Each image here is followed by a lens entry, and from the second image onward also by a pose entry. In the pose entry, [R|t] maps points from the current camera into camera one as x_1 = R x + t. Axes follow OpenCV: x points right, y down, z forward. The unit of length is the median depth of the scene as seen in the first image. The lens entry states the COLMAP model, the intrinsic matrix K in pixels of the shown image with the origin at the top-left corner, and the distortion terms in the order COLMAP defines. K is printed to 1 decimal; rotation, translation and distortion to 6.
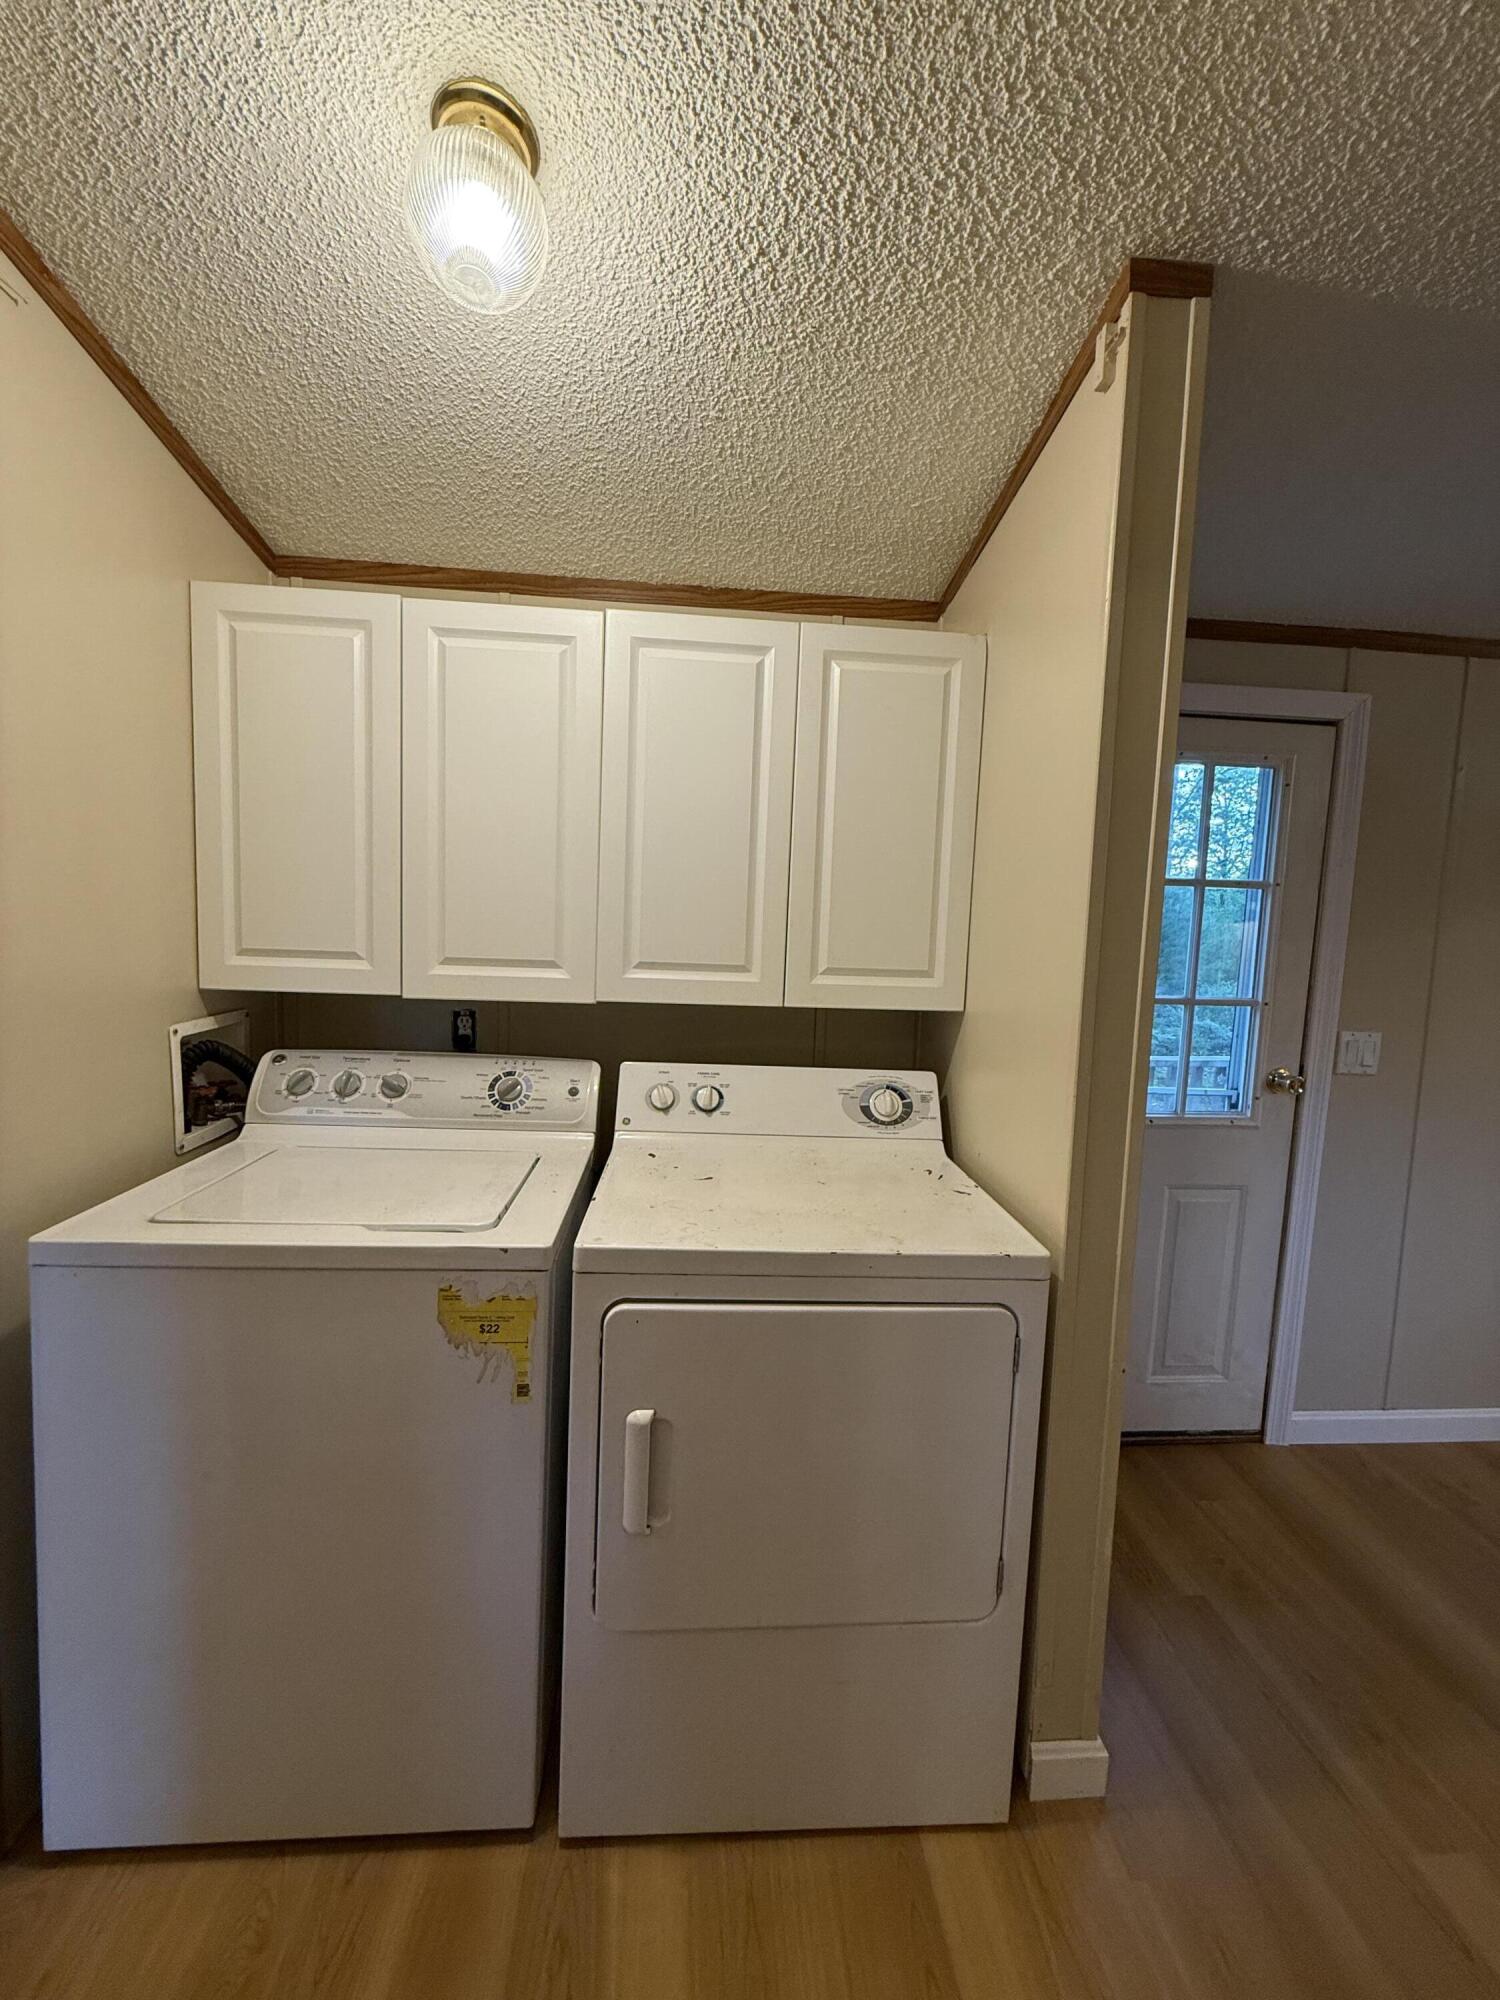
lens RADIAL K [[797.8, 0, 746.4], [0, 797.8, 995.1], [0, 0, 1]] dist [-0.001267, 0.000026]
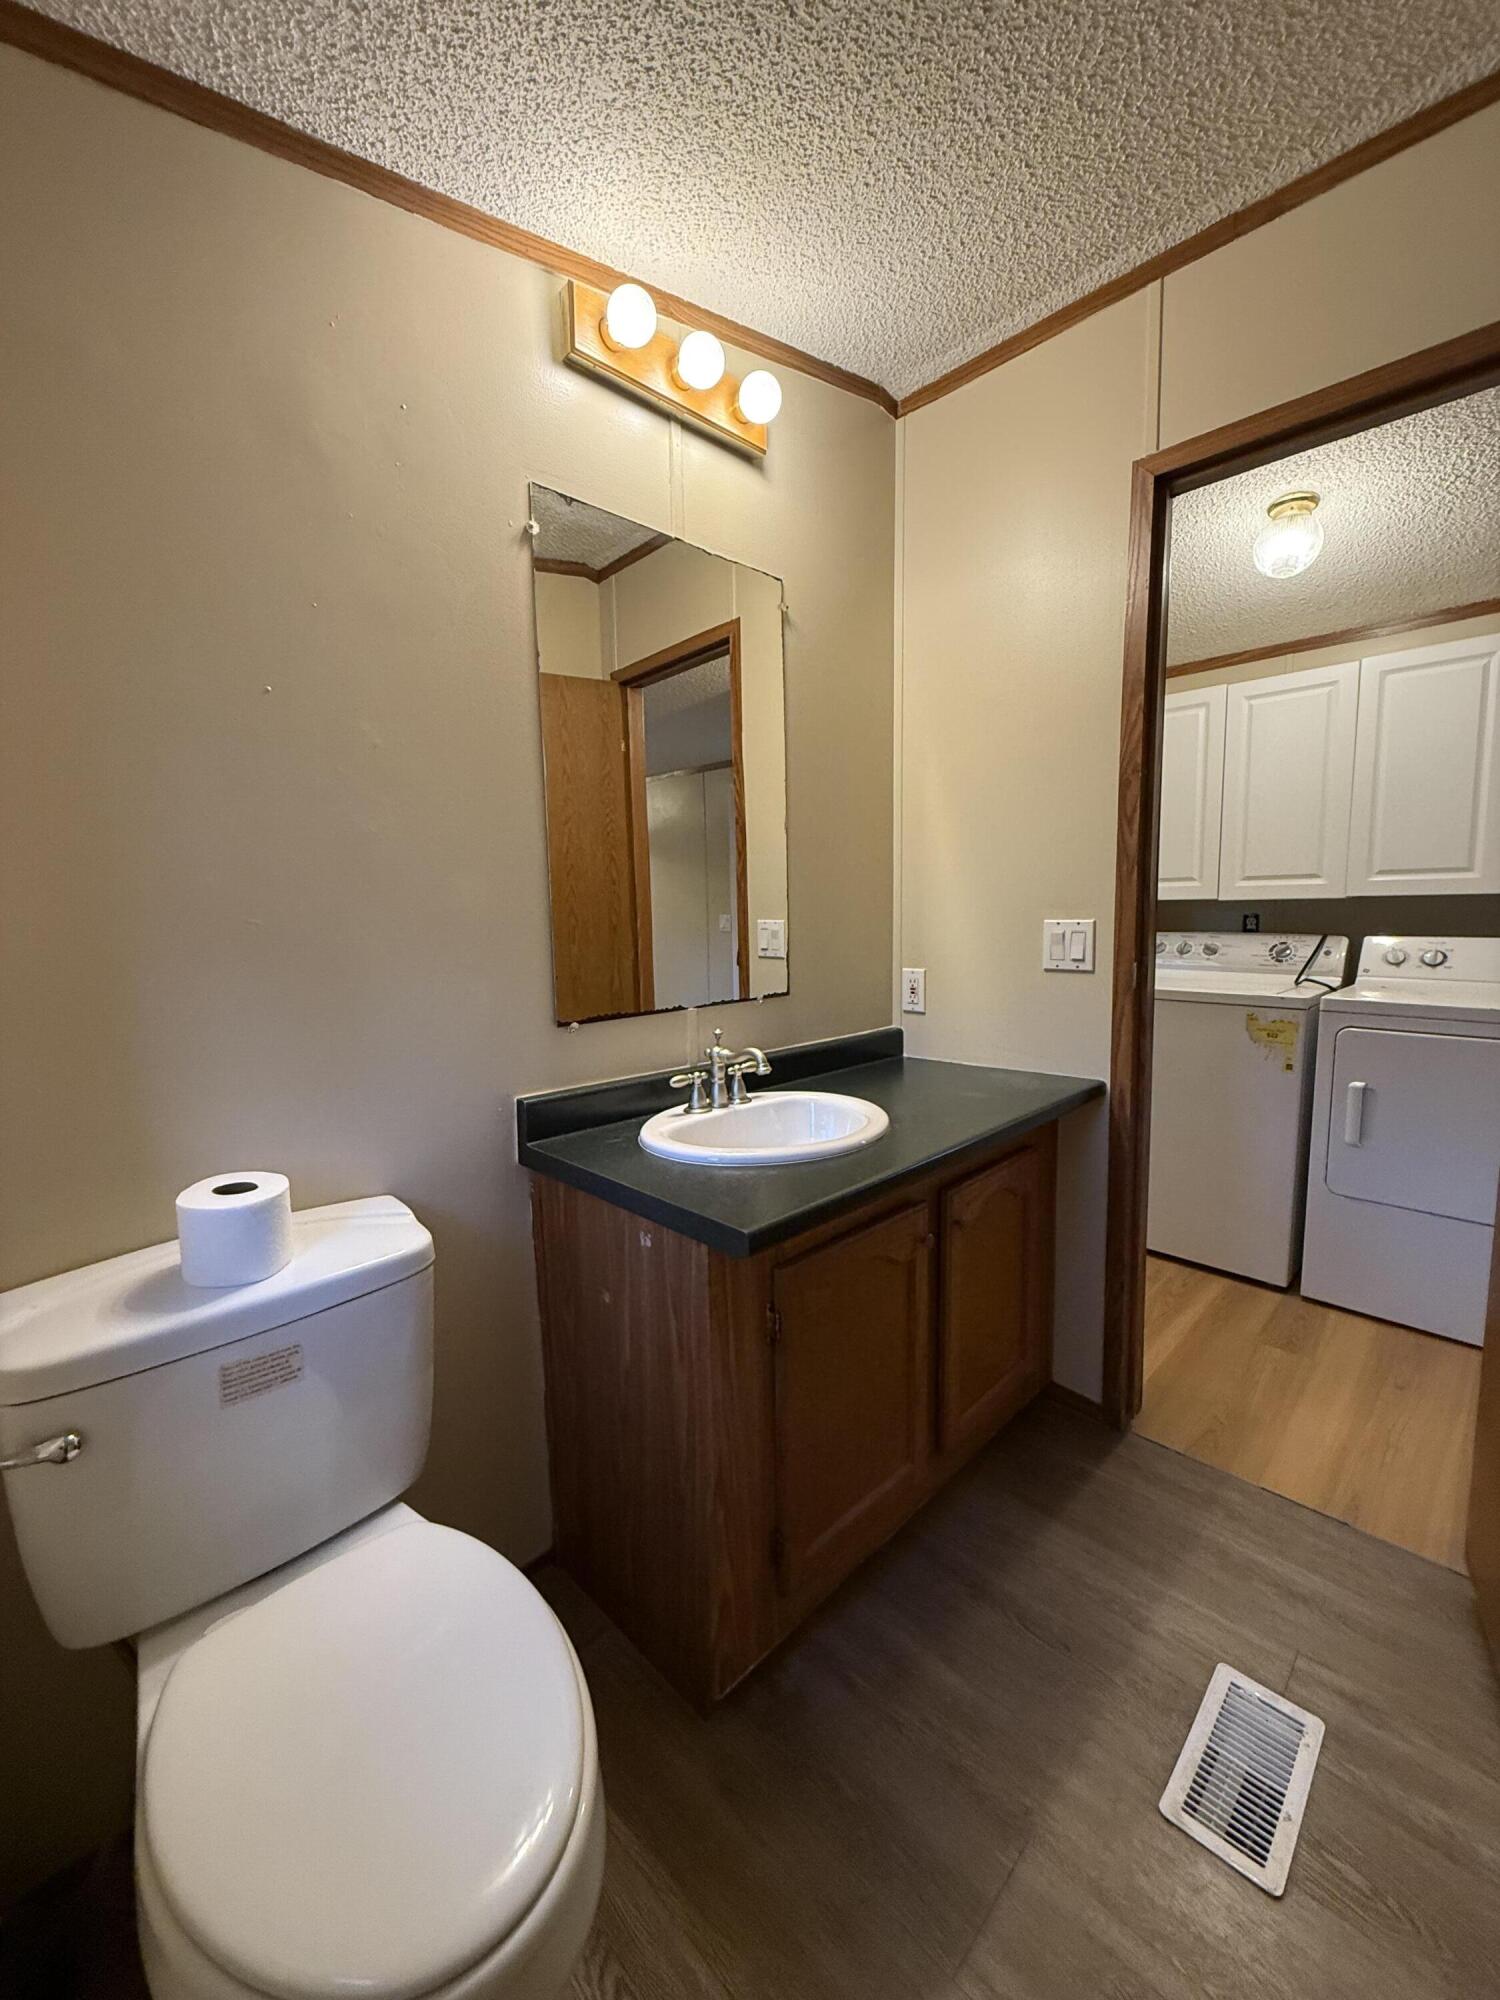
lens RADIAL K [[797.8, 0, 746.4], [0, 797.8, 995.1], [0, 0, 1]] dist [-0.001267, 0.000026]
pose [[0.649680, 0.033180, -0.759484, 0.273361], [-0.023794, 0.999445, 0.023309, 0.208566], [0.759835, 0.002928, 0.650109, -1.046573]]
